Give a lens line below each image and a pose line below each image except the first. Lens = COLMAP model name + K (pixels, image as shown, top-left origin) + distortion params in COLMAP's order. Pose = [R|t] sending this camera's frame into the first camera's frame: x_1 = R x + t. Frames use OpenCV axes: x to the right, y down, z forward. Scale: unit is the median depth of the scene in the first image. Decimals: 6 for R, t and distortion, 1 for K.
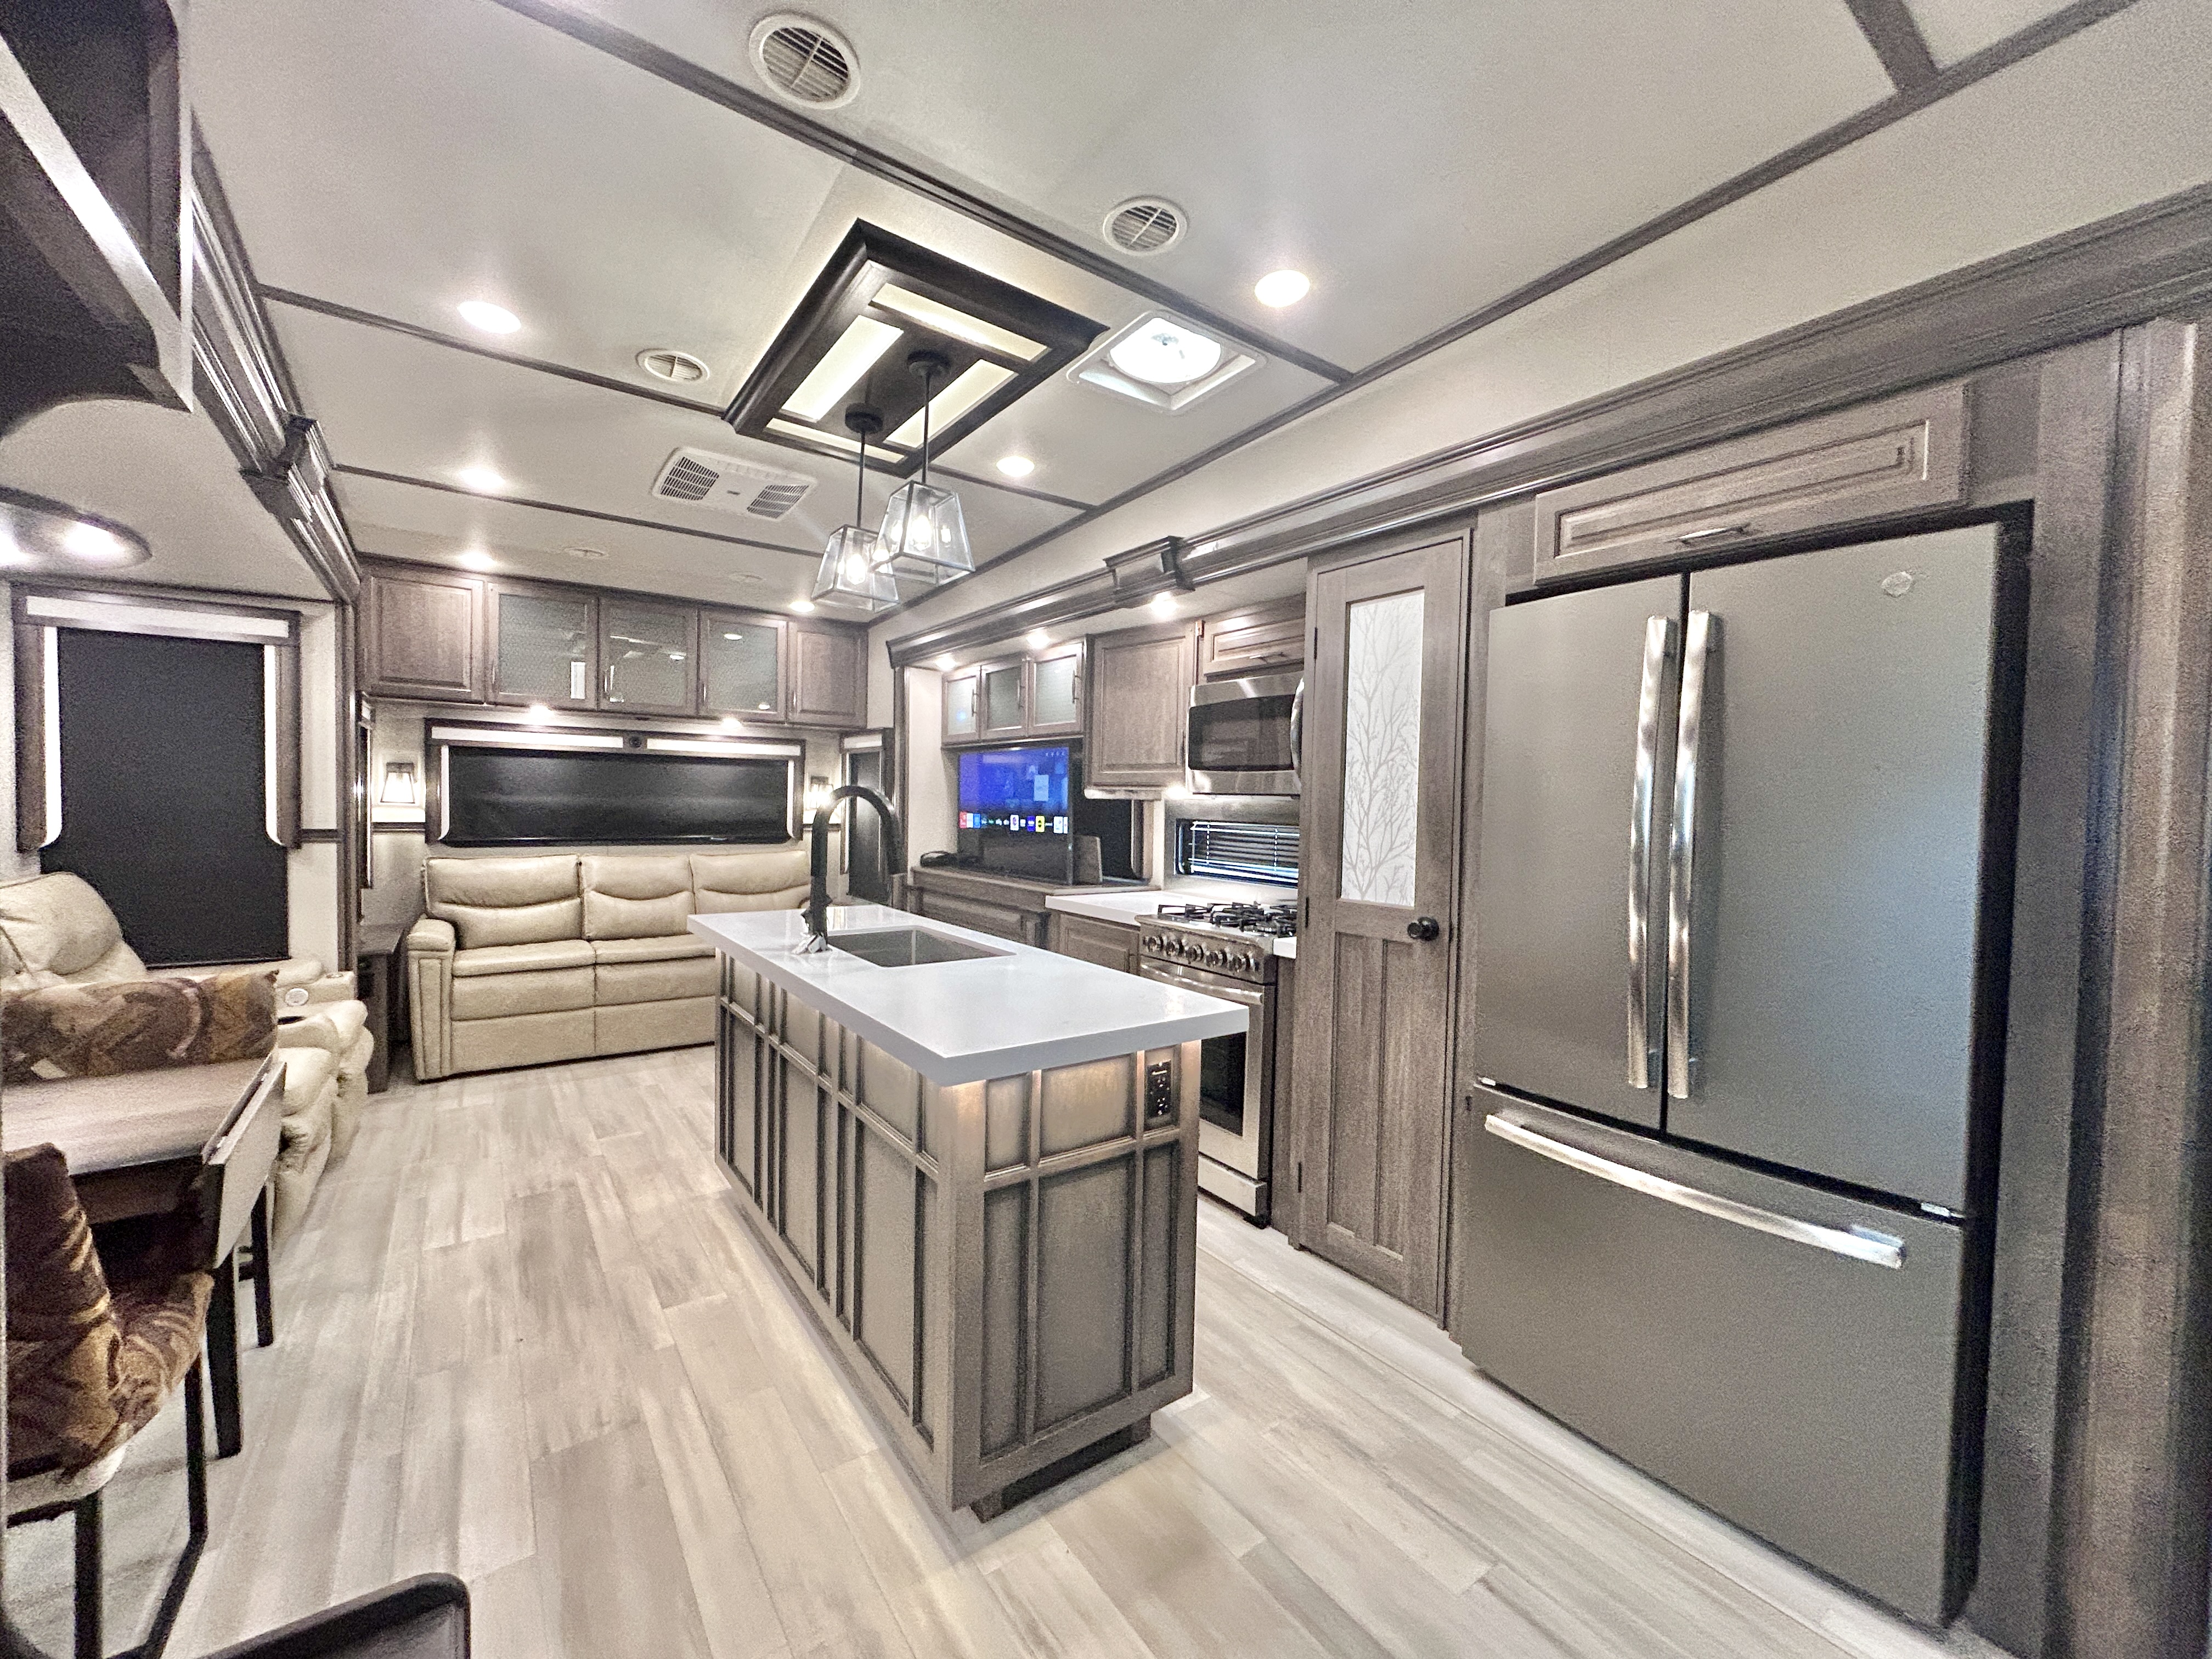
lens RADIAL K [[891.8, 0, 1102.7], [0, 891.8, 828.1], [0, 0, 1]] dist [-0.001960, 0.001018]
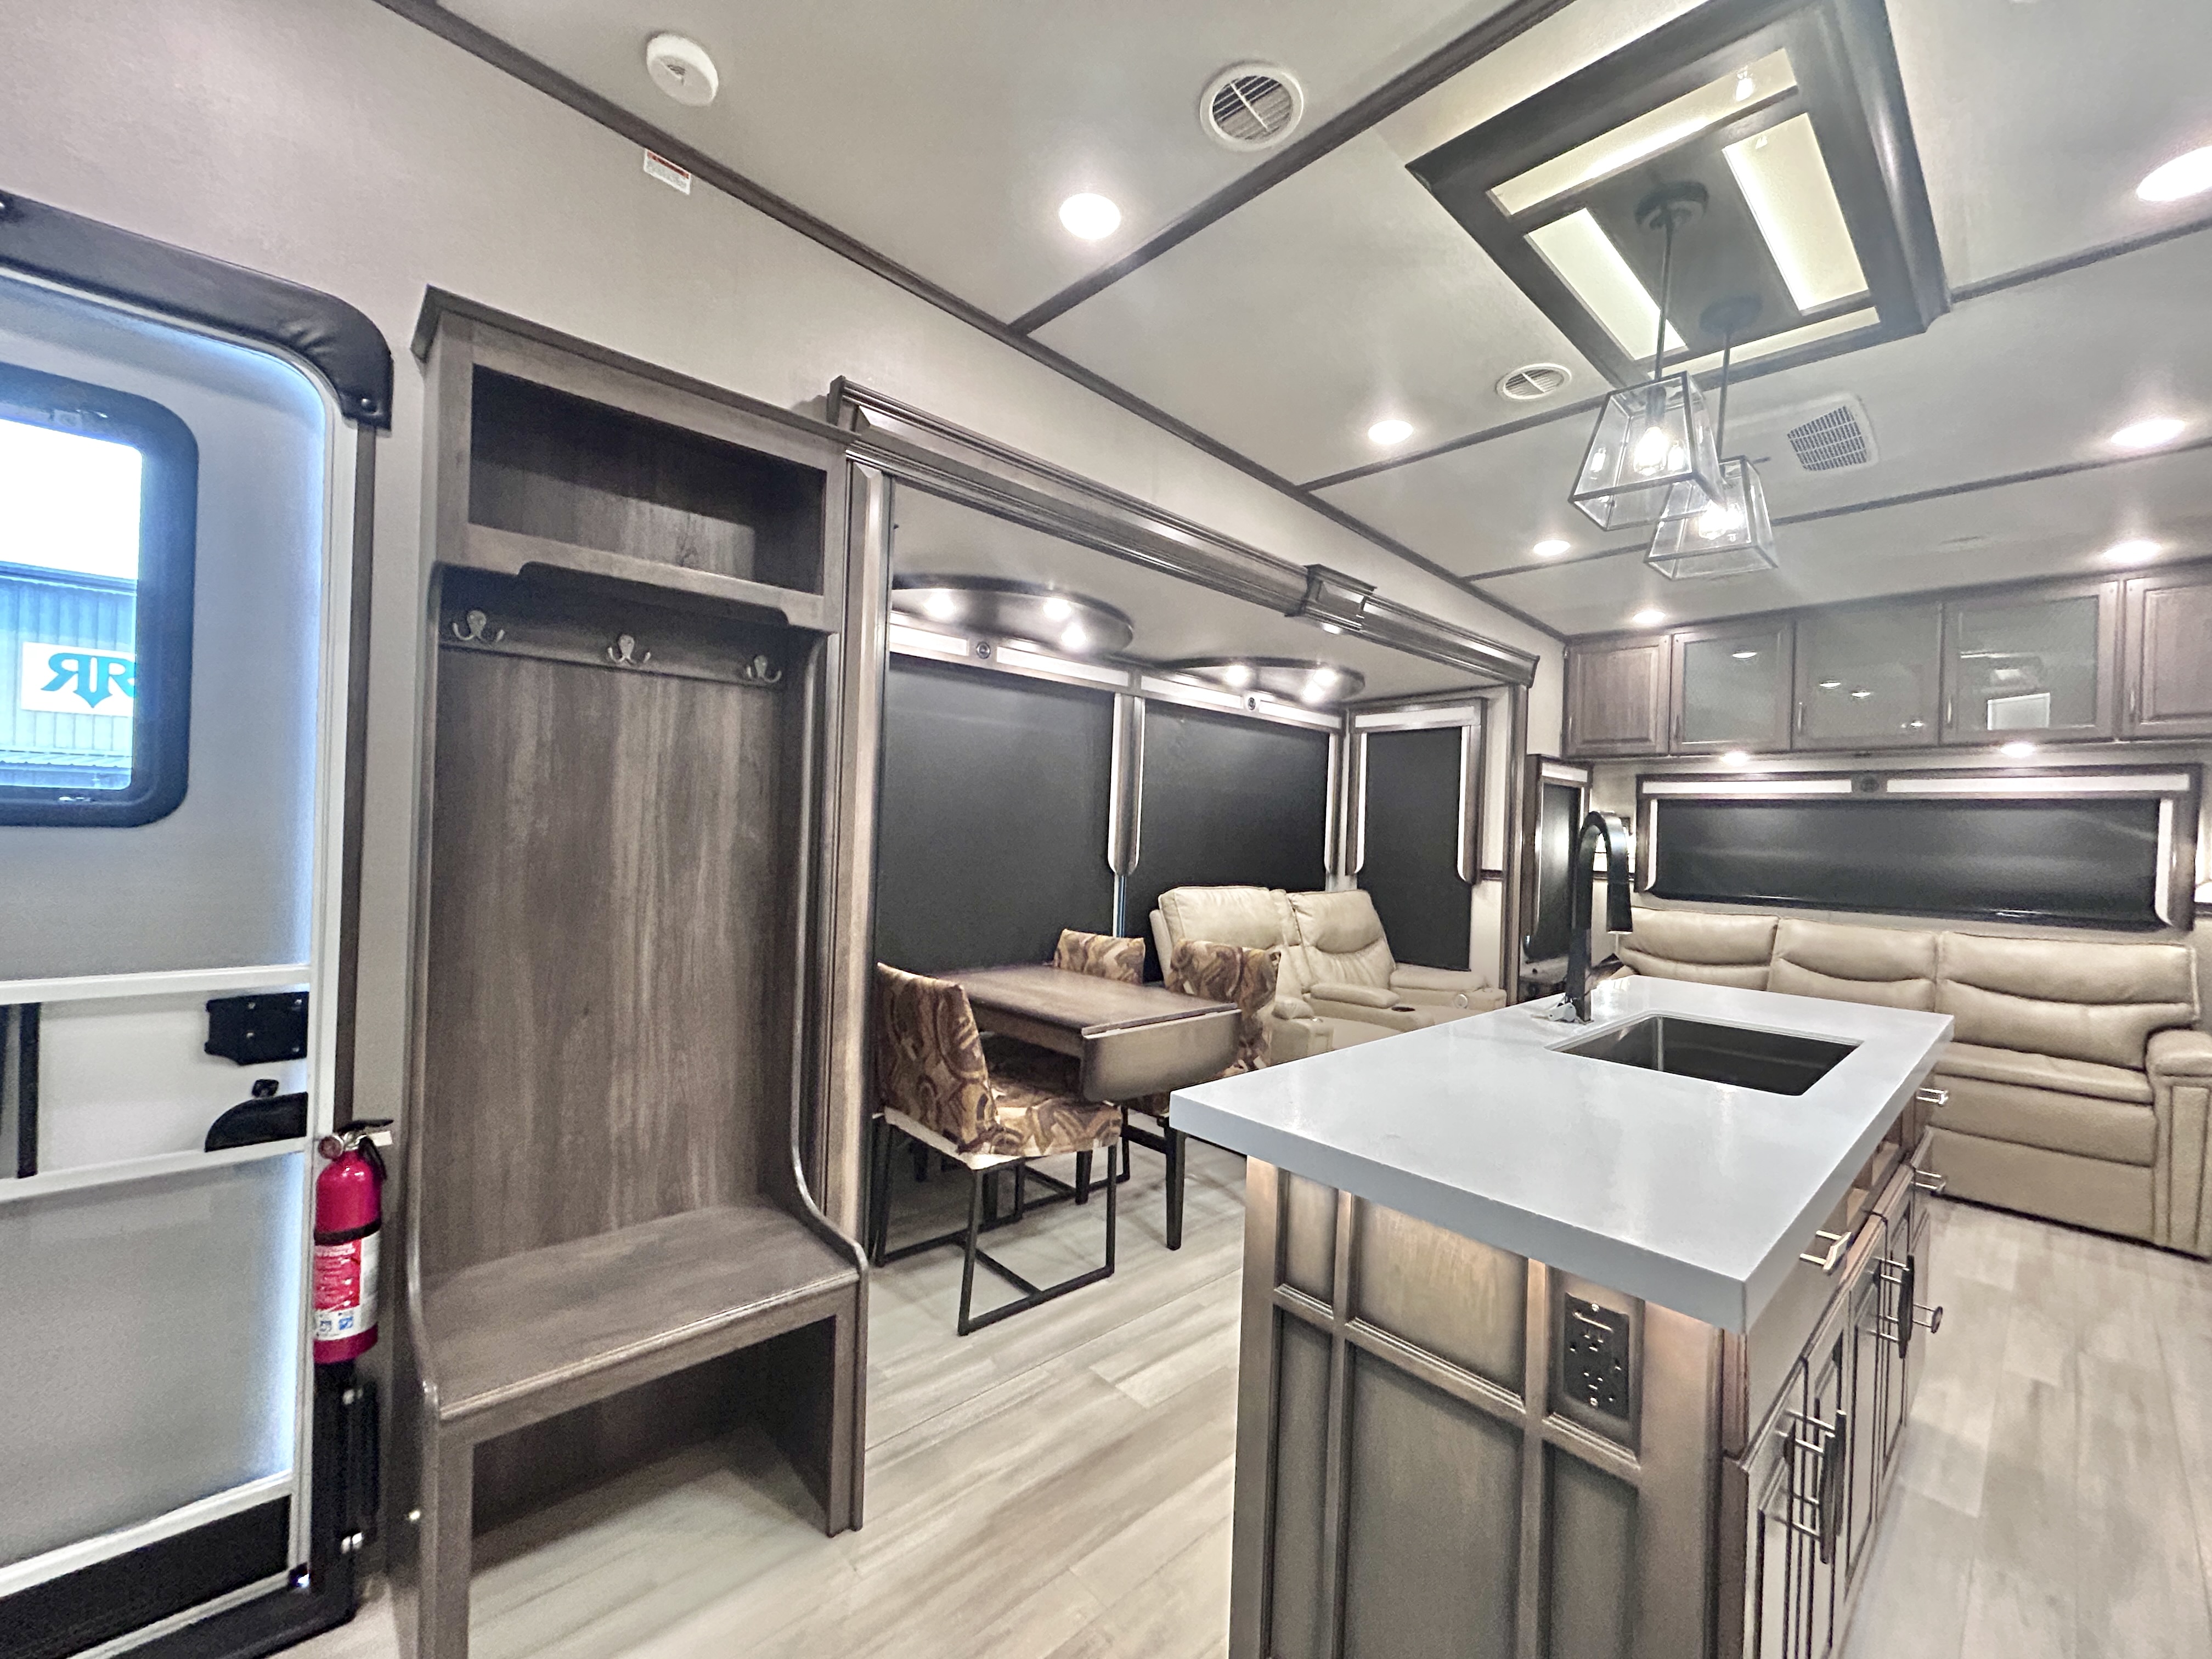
lens RADIAL K [[891.8, 0, 1102.7], [0, 891.8, 828.1], [0, 0, 1]] dist [-0.001960, 0.001018]
pose [[0.121645, -0.017420, -0.992421, 0.247818], [-0.061131, 0.997816, -0.025008, 0.006640], [0.990689, 0.063710, 0.120314, 0.282369]]
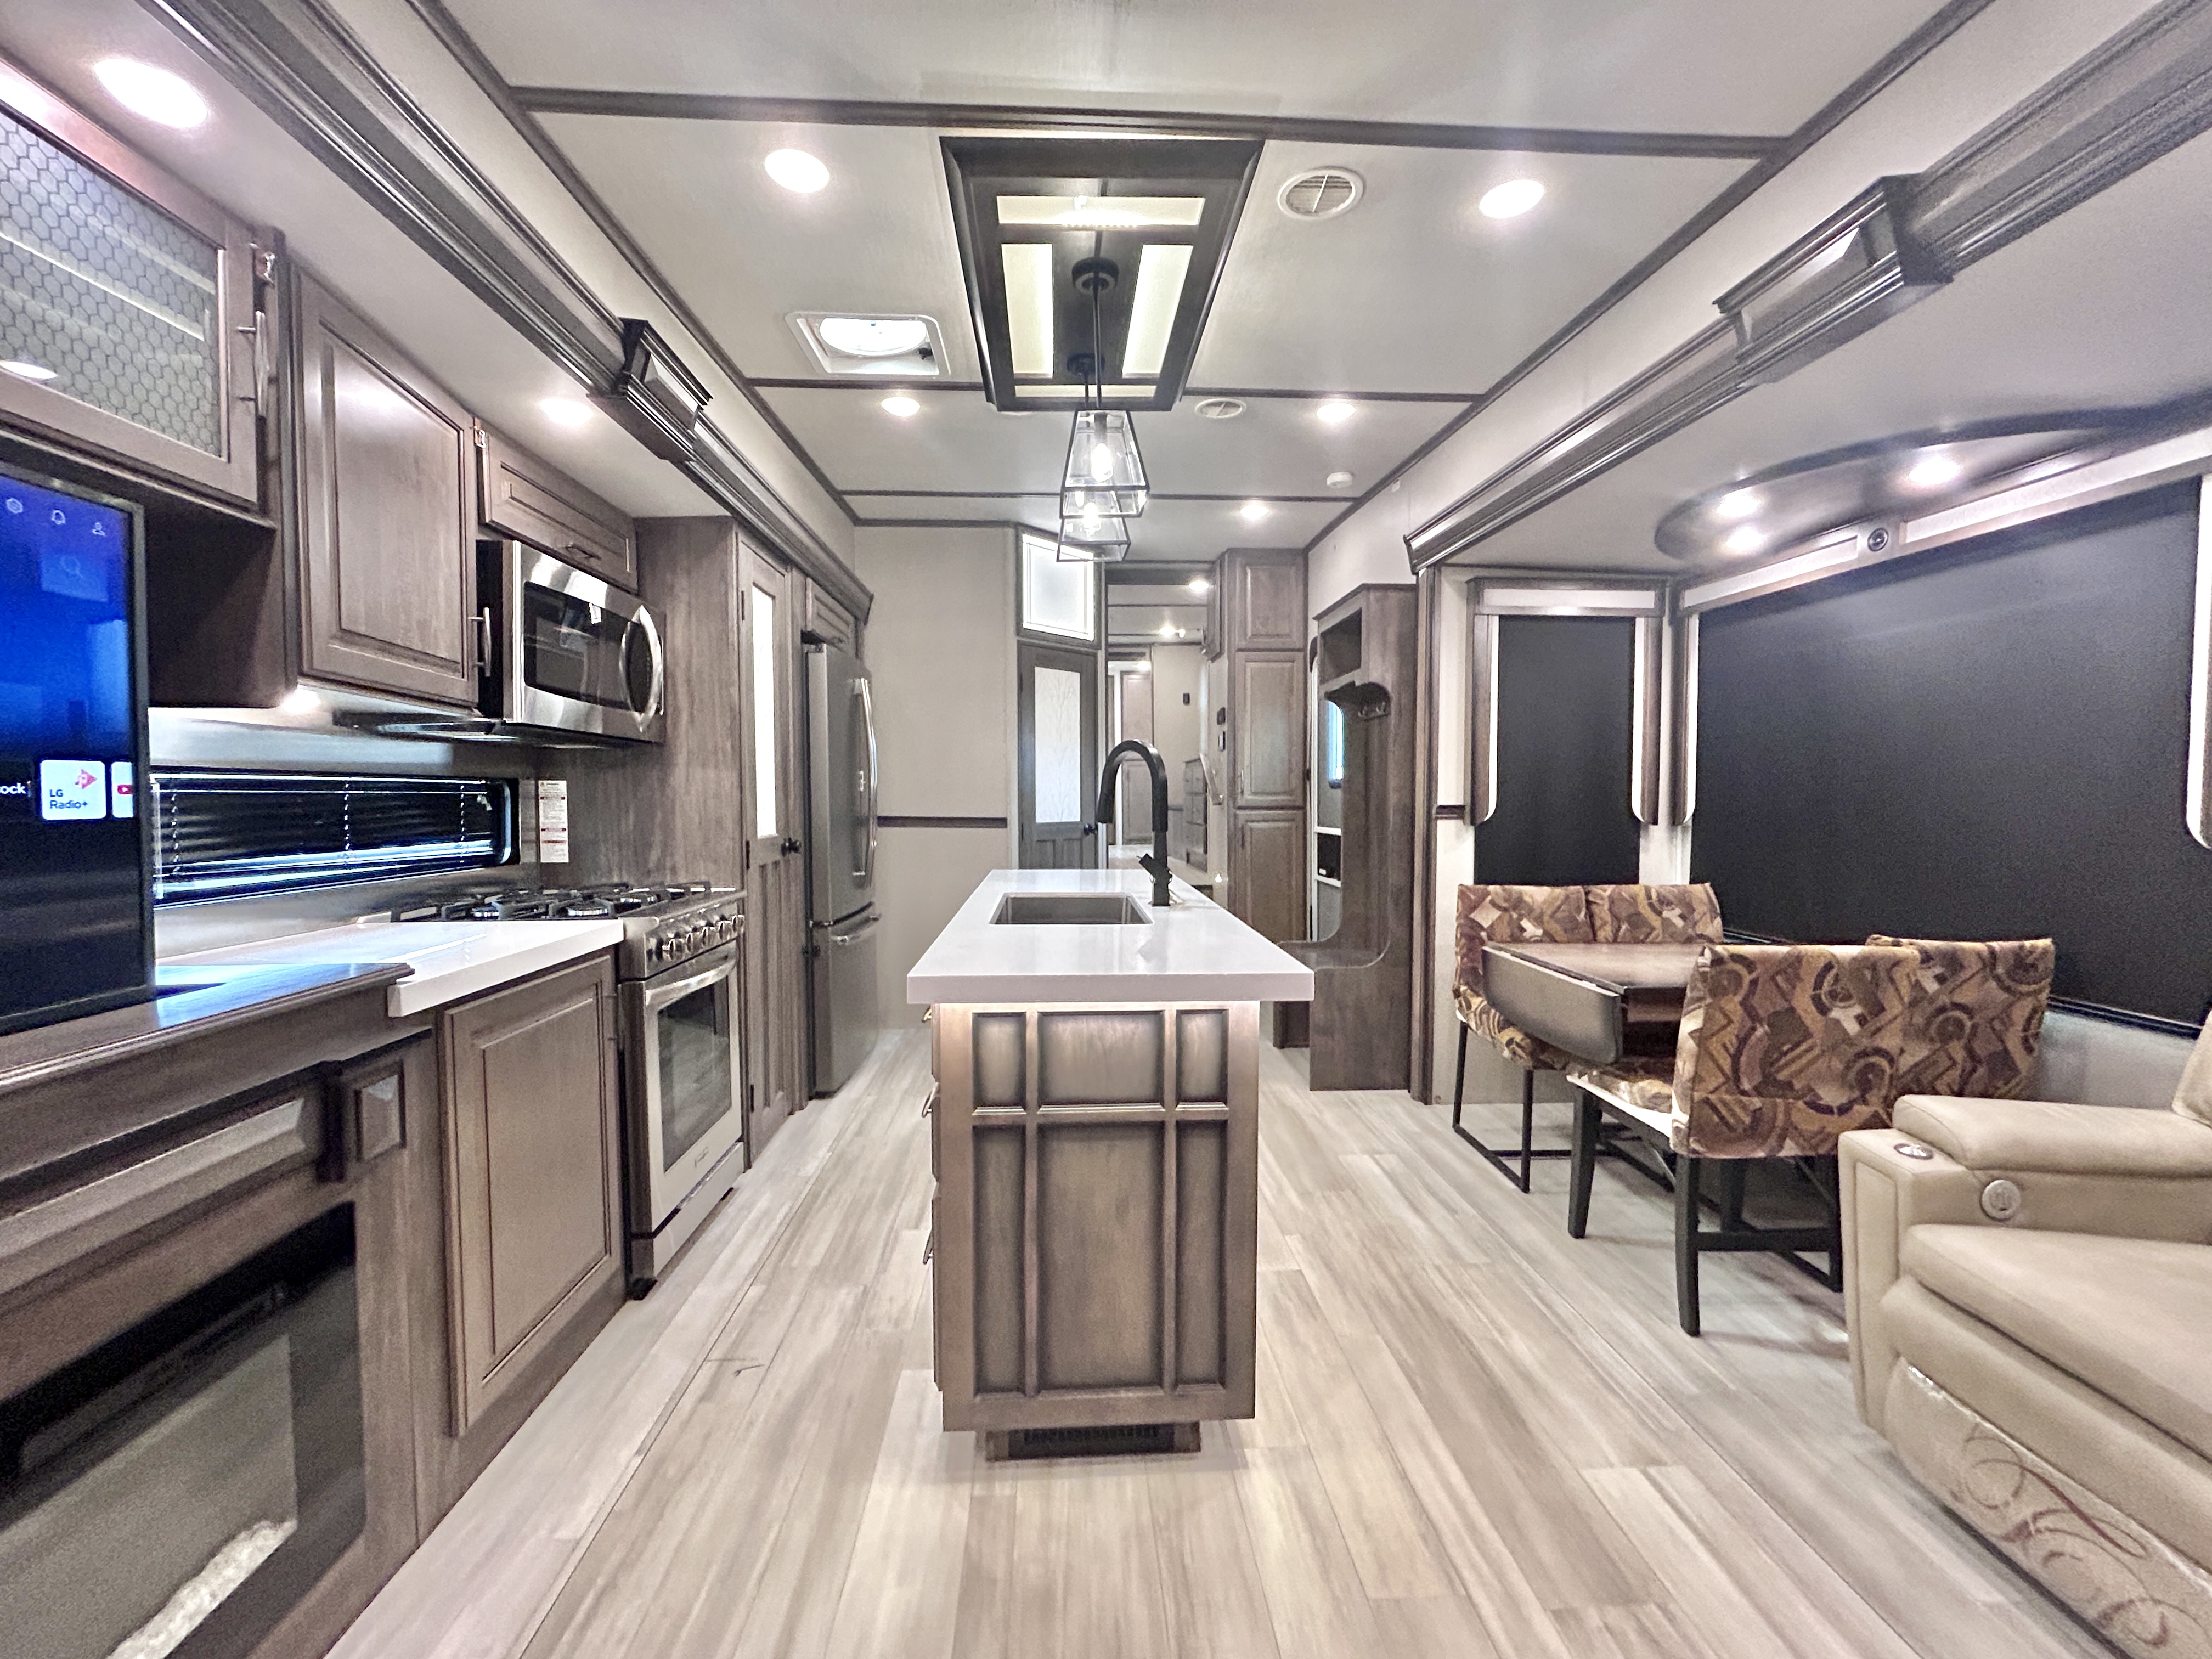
lens RADIAL K [[891.8, 0, 1102.7], [0, 891.8, 828.1], [0, 0, 1]] dist [-0.001960, 0.001018]
pose [[-0.842085, -0.043651, 0.537575, -0.470965], [-0.003528, 0.997144, 0.075442, -0.014056], [-0.539333, 0.061632, -0.839834, 1.104051]]
